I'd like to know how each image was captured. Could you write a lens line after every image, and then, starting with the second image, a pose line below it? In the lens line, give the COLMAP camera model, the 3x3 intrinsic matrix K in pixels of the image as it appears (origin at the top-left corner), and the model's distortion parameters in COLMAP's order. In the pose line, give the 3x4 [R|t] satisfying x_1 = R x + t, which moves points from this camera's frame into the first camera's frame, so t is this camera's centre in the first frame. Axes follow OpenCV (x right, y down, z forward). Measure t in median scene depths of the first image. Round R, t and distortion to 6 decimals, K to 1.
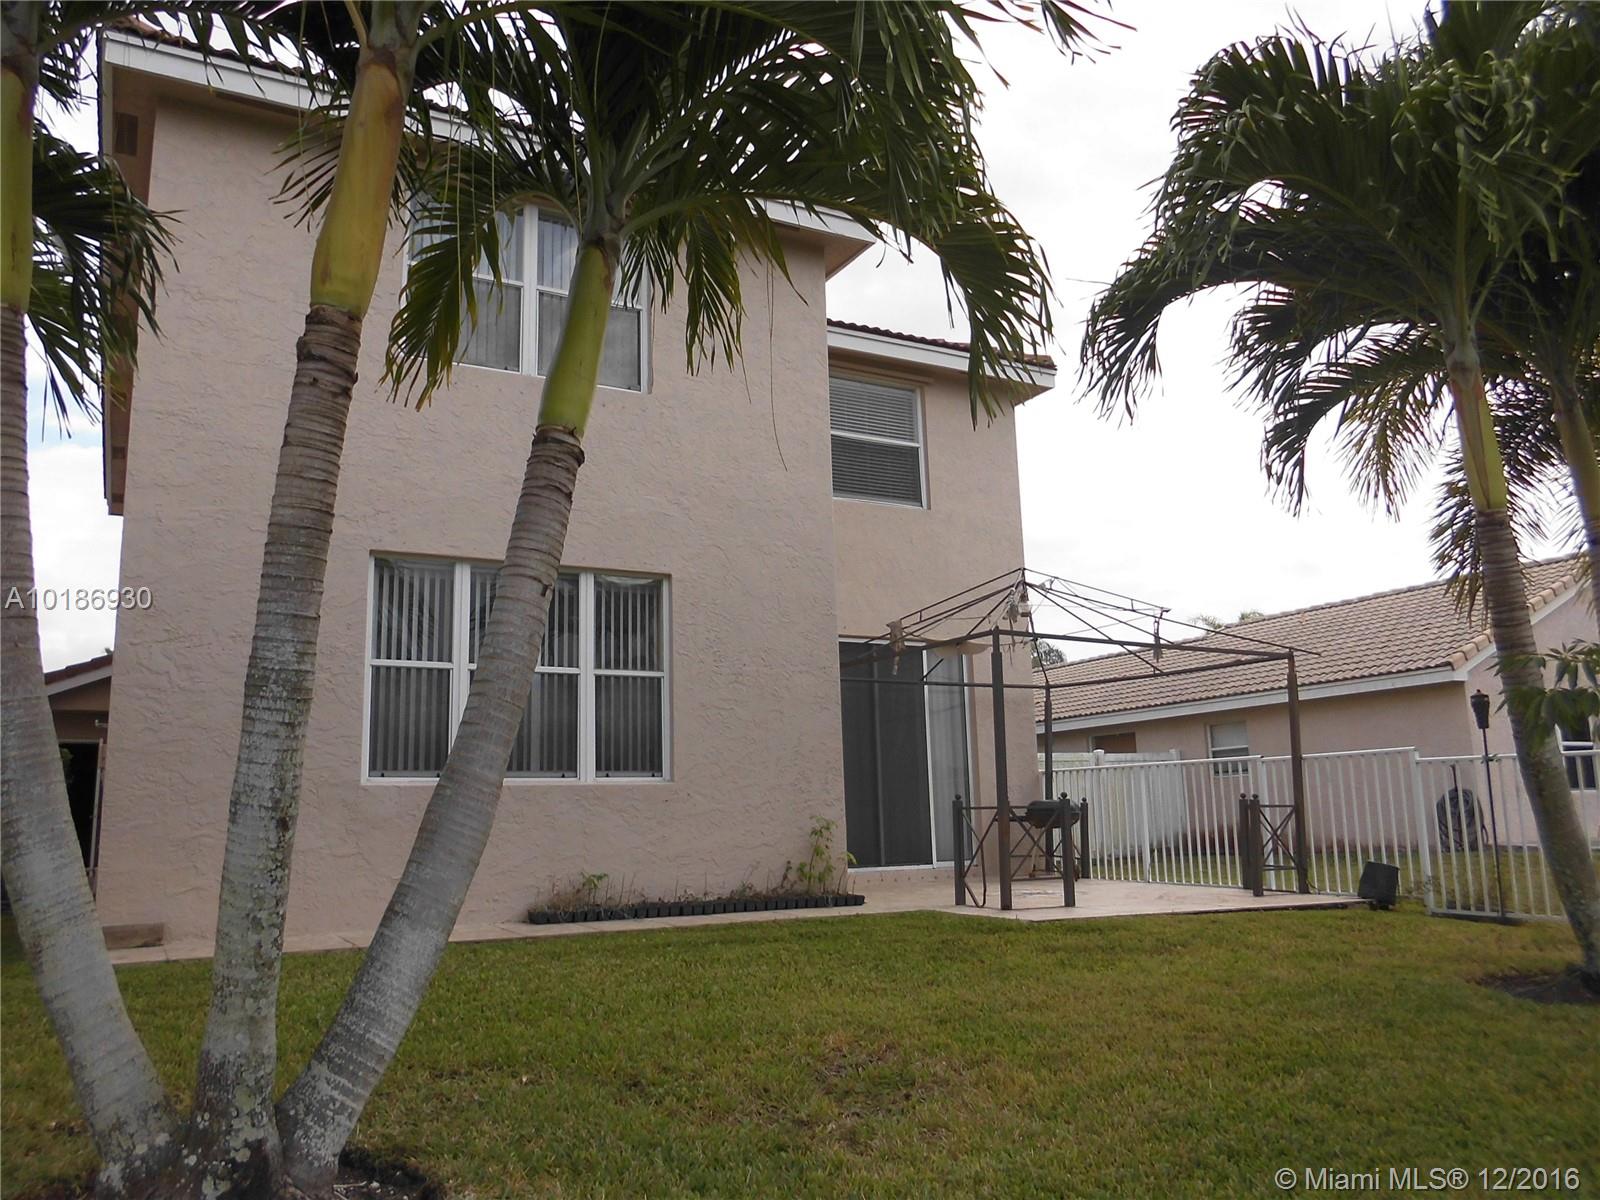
lens RADIAL K [[1245.0, 0, 799.4], [0, 1245.0, 600.7], [0, 0, 1]] dist [-0.030786, 0.015408]
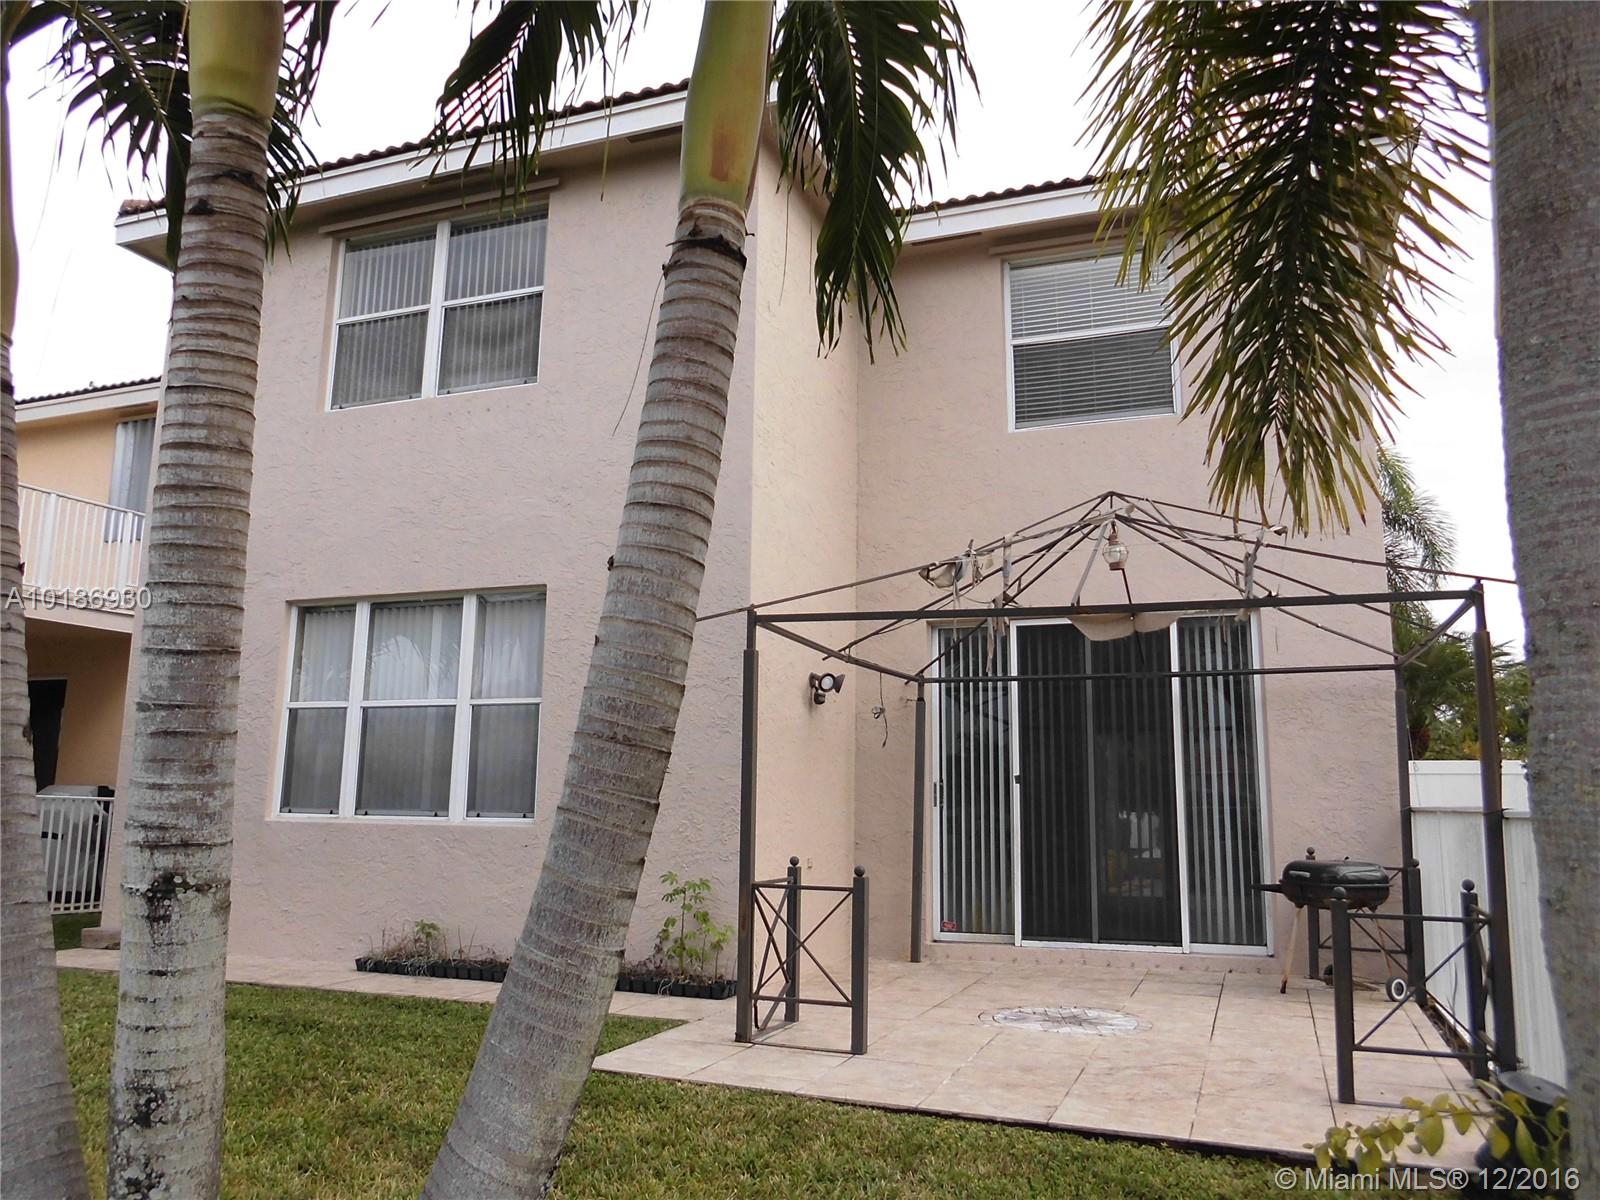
lens RADIAL K [[1245.0, 0, 800.1], [0, 1245.0, 599.7], [0, 0, 1]] dist [-0.030786, 0.015408]
pose [[0.631501, -0.099744, -0.768933, 0.697581], [0.107782, 0.993356, -0.040338, 0.044387], [0.767848, -0.057404, 0.638055, 0.596153]]
